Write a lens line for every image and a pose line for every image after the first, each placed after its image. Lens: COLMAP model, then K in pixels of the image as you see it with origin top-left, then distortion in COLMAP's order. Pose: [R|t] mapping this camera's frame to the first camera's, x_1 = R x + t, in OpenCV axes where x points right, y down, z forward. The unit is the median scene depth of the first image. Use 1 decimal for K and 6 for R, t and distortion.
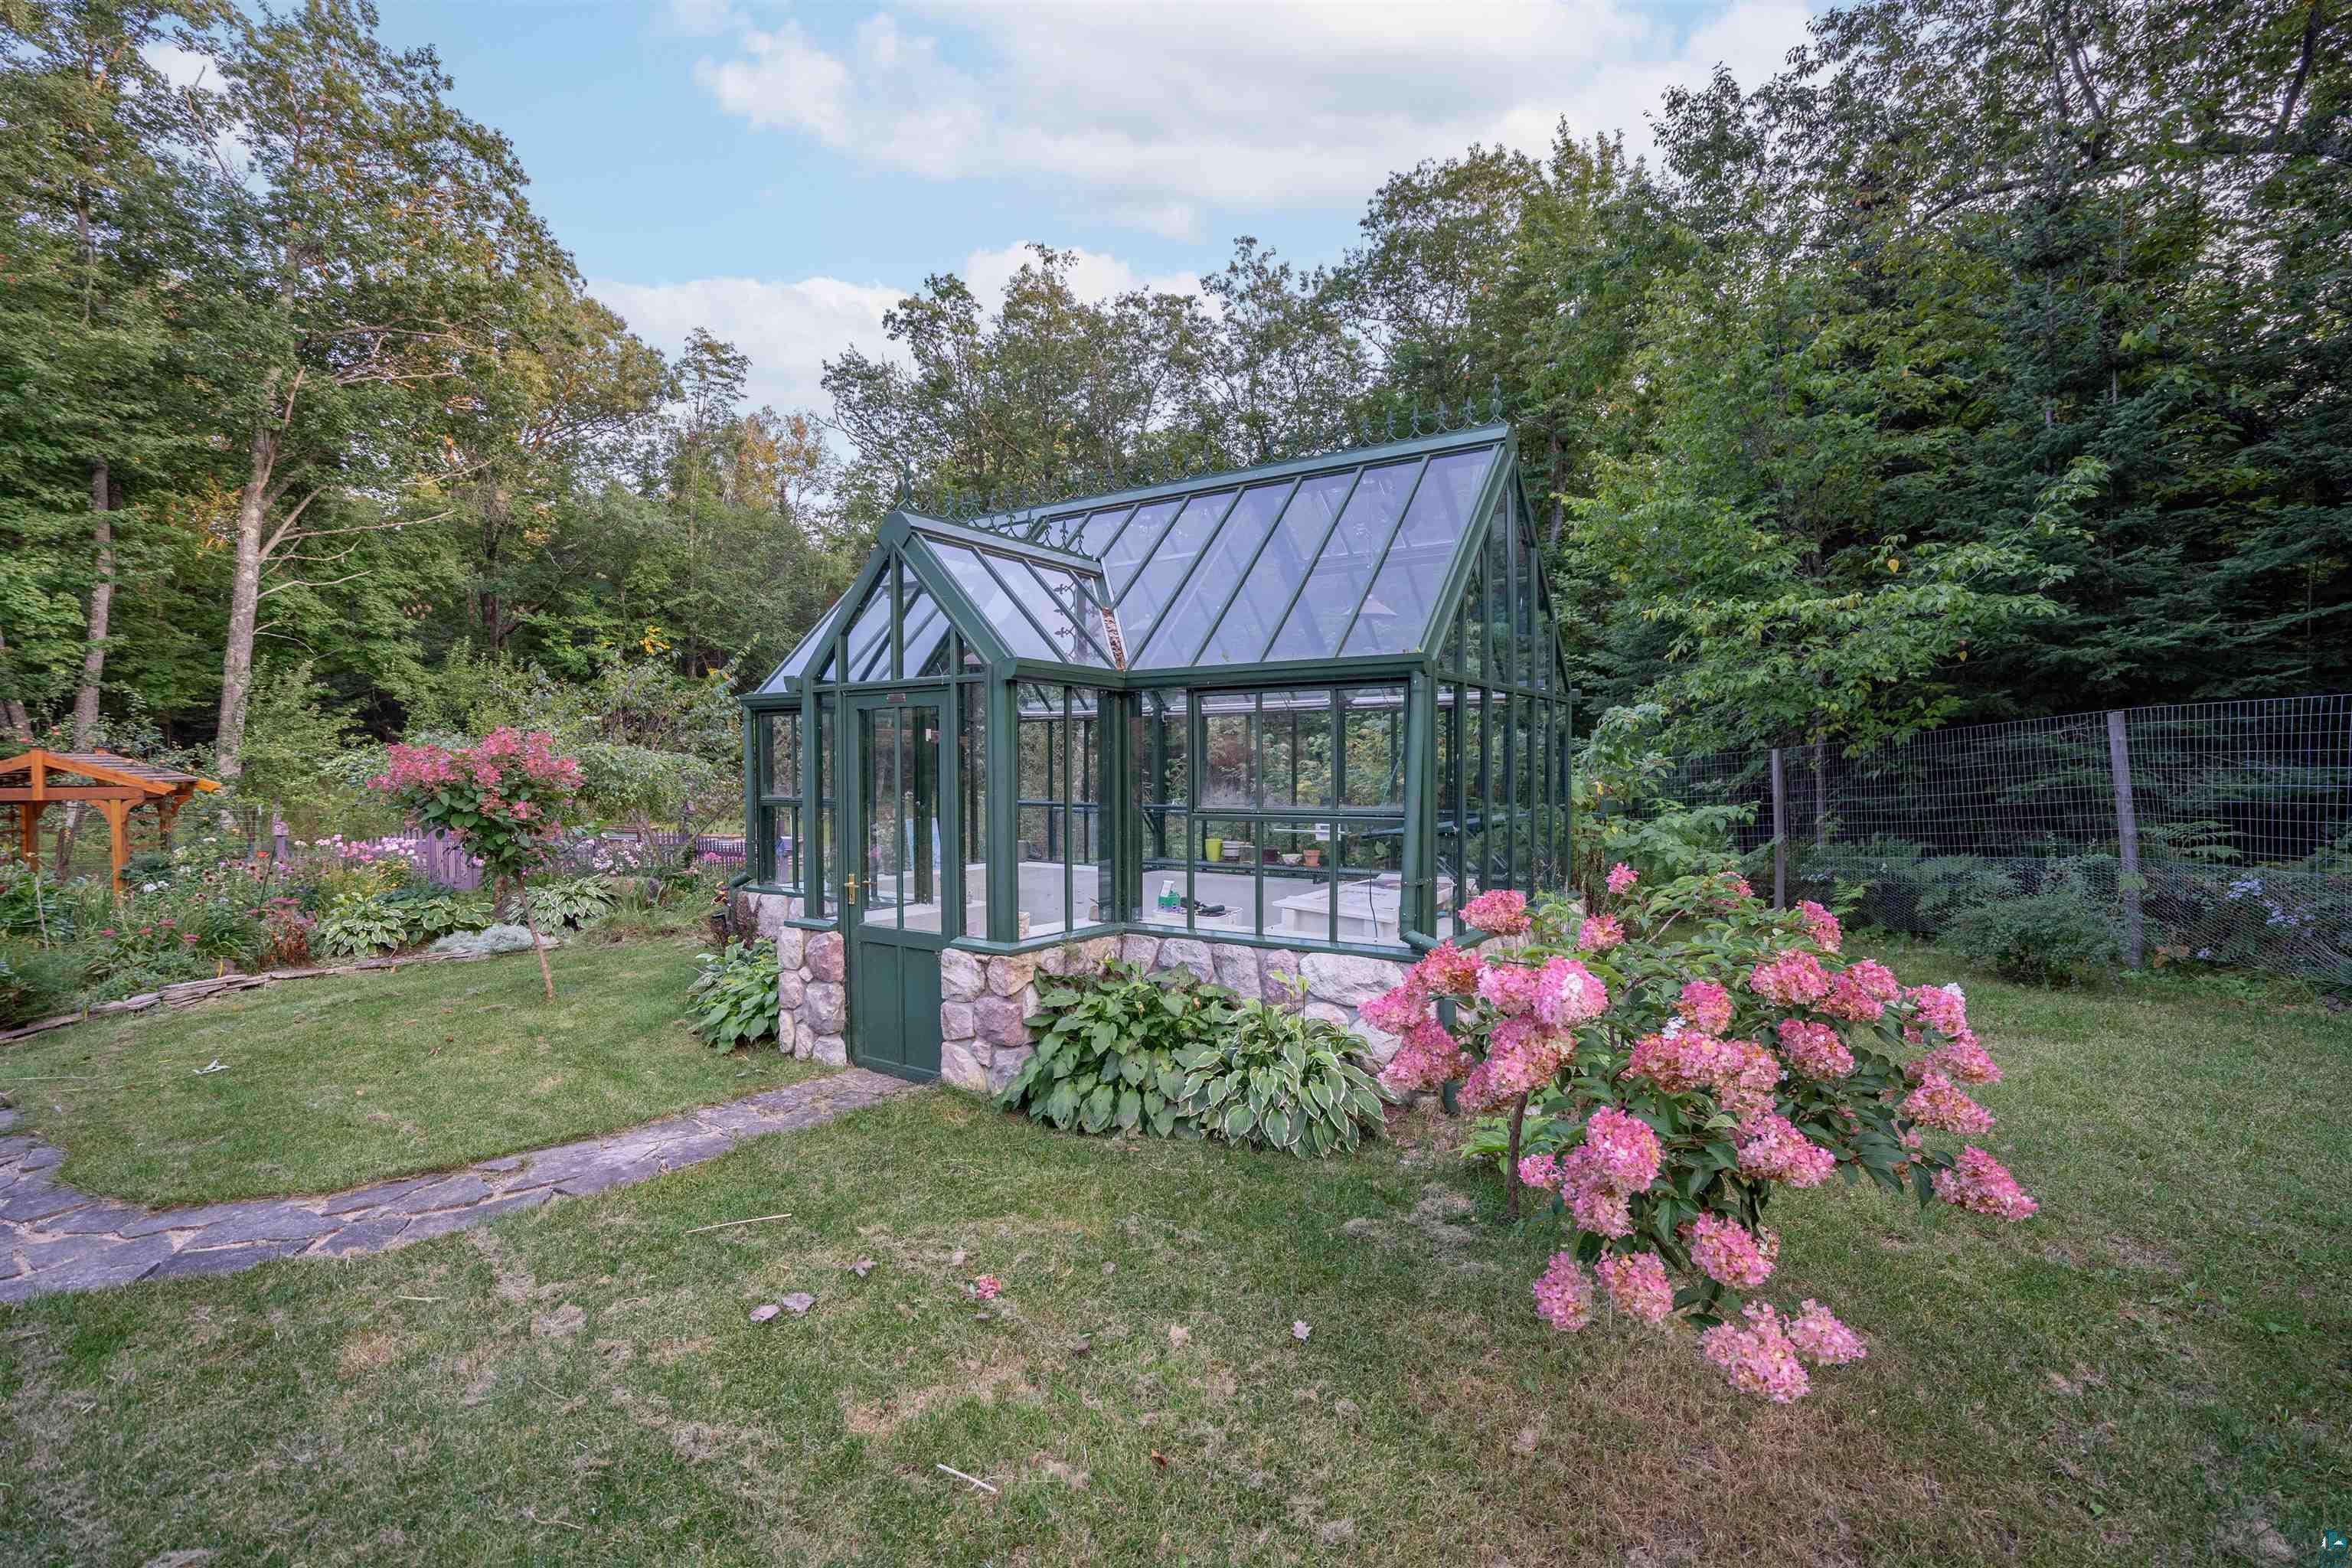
lens RADIAL K [[1070.2, 0, 1168.8], [0, 1070.2, 796.3], [0, 0, 1]] dist [-0.047040, 0.015824]
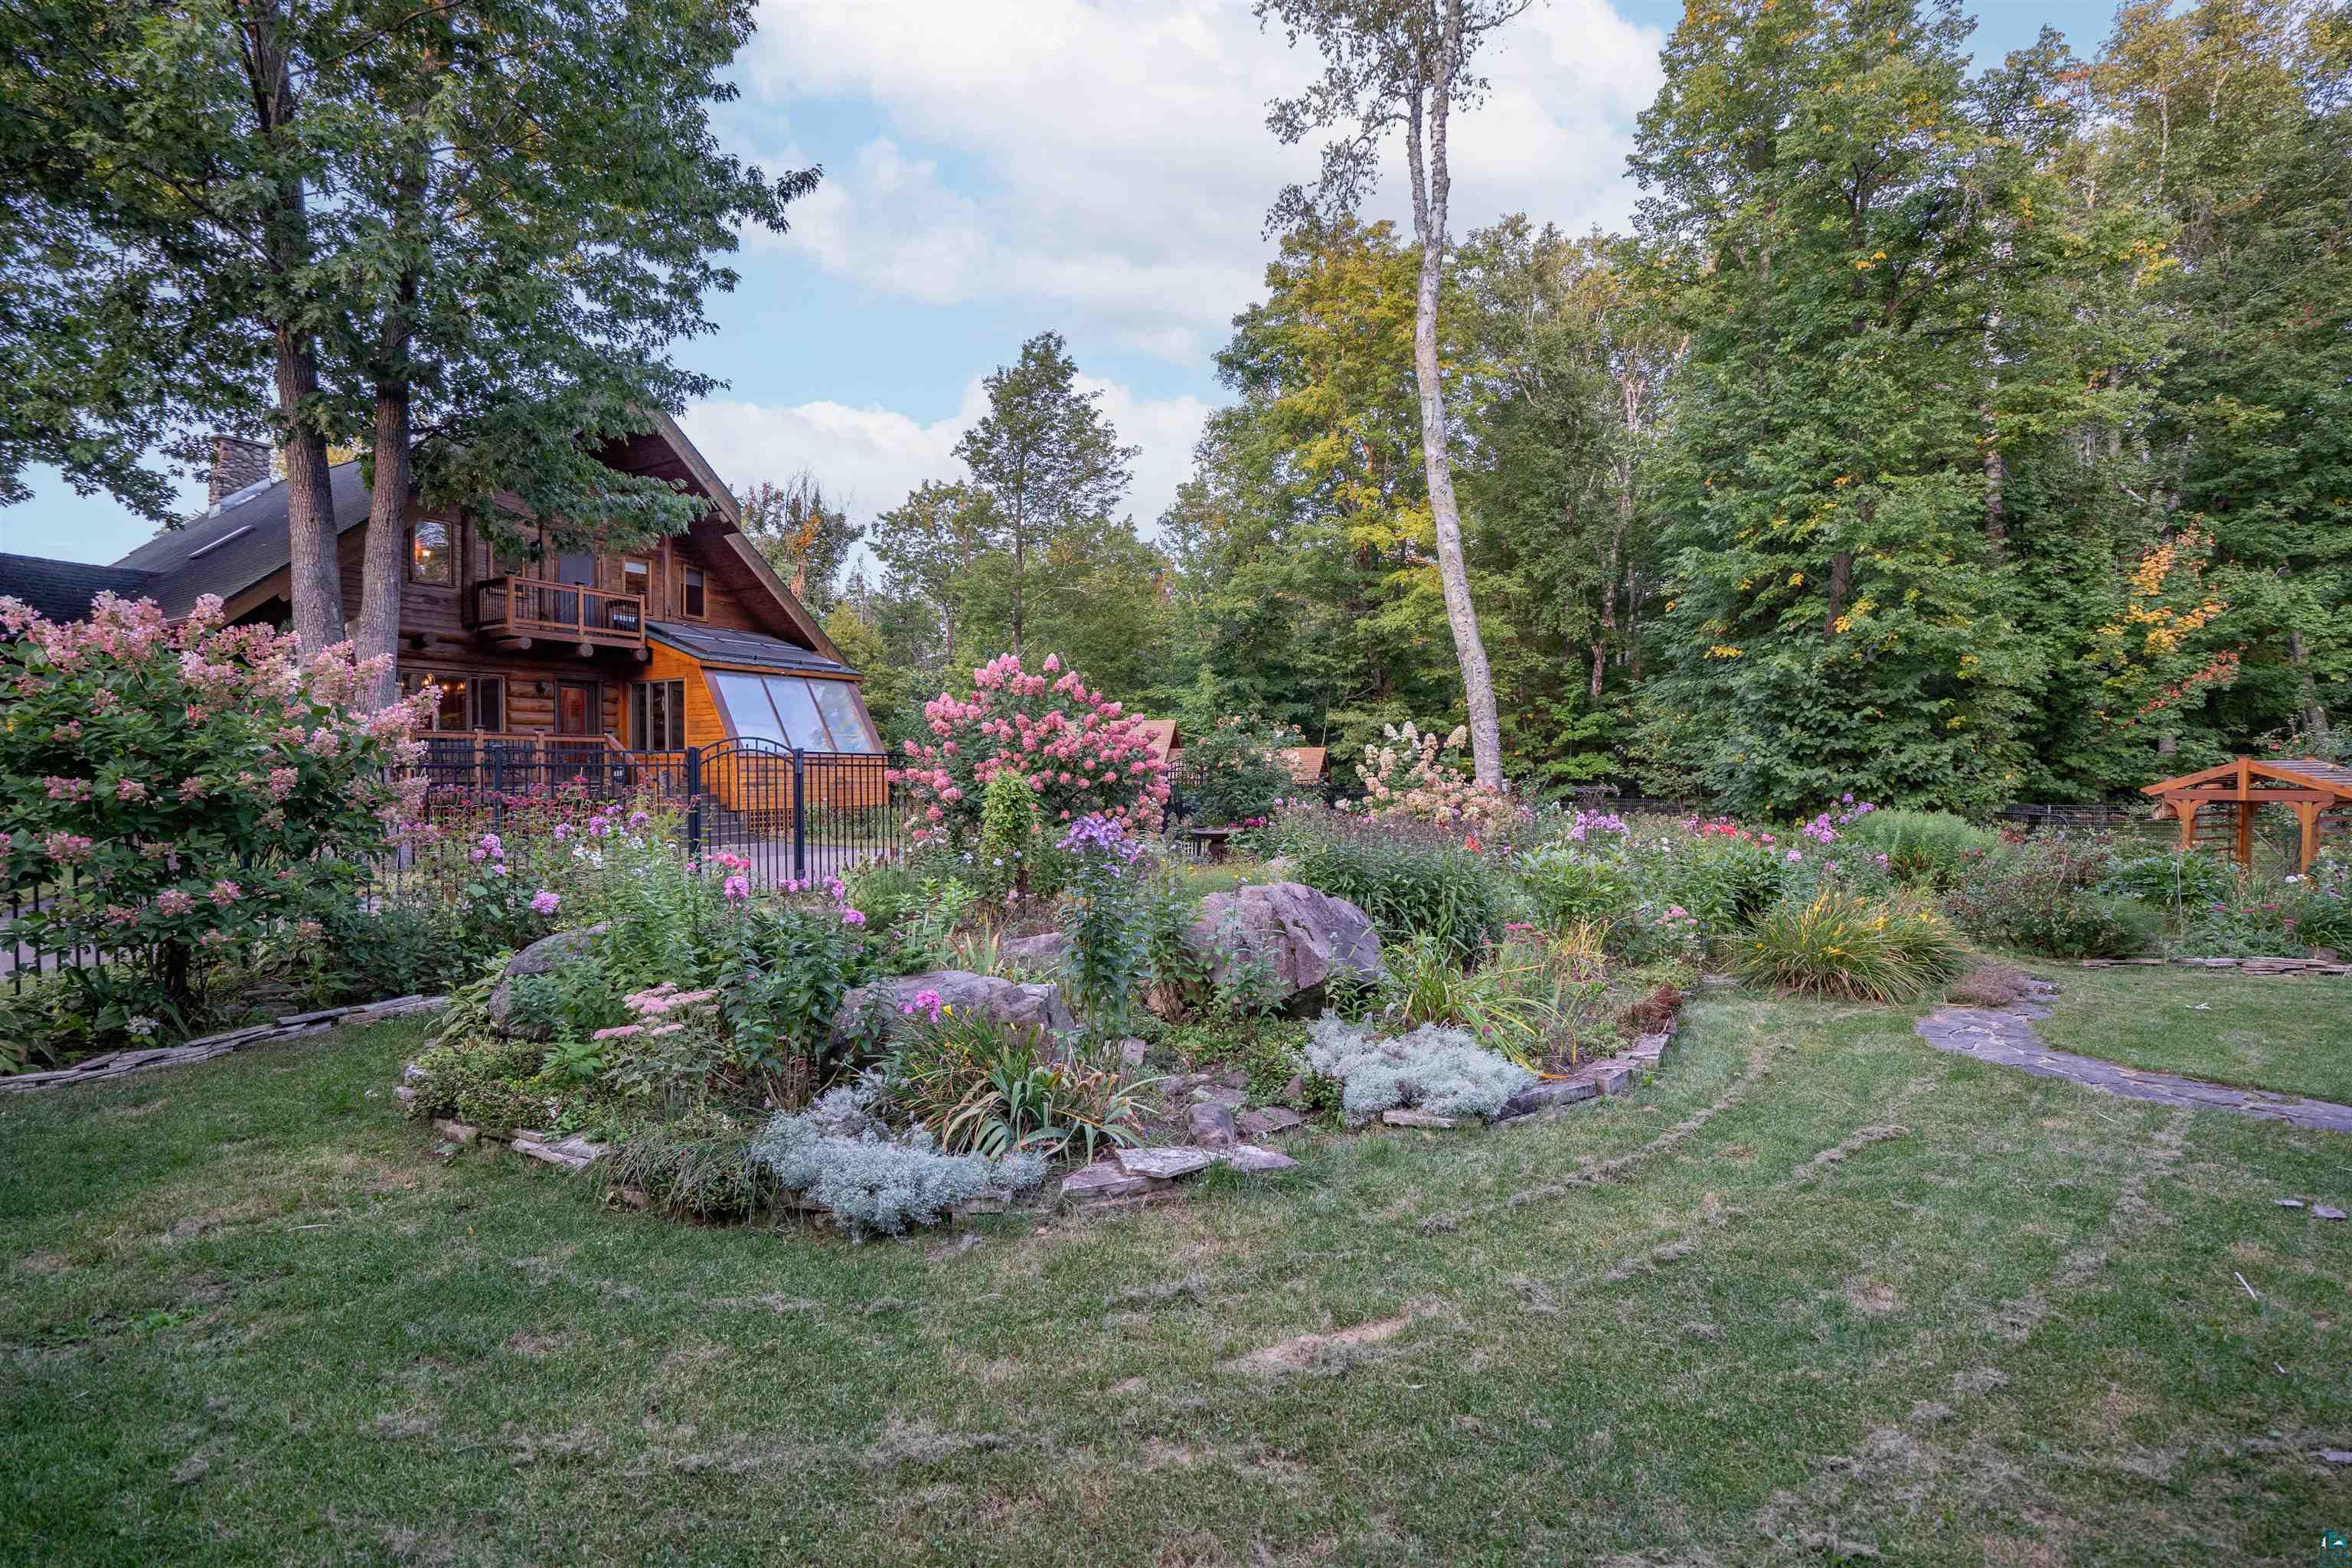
lens RADIAL K [[1070.2, 0, 1168.8], [0, 1070.2, 796.3], [0, 0, 1]] dist [-0.047040, 0.015824]
pose [[-0.151194, 0.008678, -0.988466, 0.216385], [-0.008355, 0.999915, 0.010057, -0.002191], [0.988469, 0.009779, -0.151109, -0.037646]]
